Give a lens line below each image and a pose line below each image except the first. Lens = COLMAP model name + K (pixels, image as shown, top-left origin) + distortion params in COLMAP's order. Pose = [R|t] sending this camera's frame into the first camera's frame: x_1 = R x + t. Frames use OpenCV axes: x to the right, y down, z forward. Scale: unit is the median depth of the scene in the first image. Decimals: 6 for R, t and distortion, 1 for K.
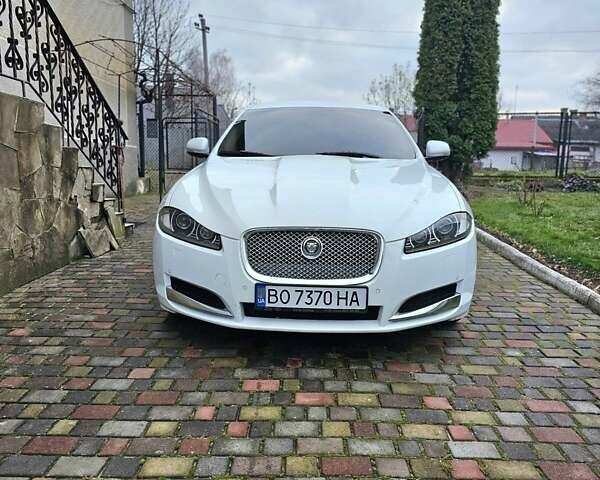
lens RADIAL K [[528.5, 0, 296.5], [0, 528.5, 243.0], [0, 0, 1]] dist [0.075559, -0.093392]
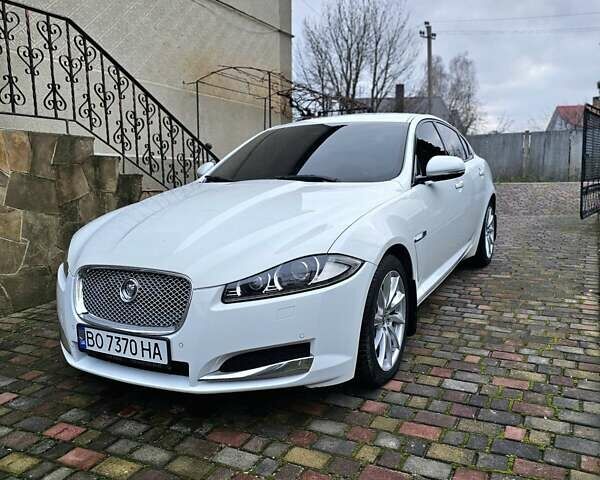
lens RADIAL K [[528.5, 0, 301.0], [0, 528.5, 240.5], [0, 0, 1]] dist [0.075559, -0.093392]
pose [[0.904894, 0.027724, -0.424733, 0.616667], [-0.035755, 0.999301, -0.010949, -0.069292], [0.424132, 0.025094, 0.905253, 0.256016]]
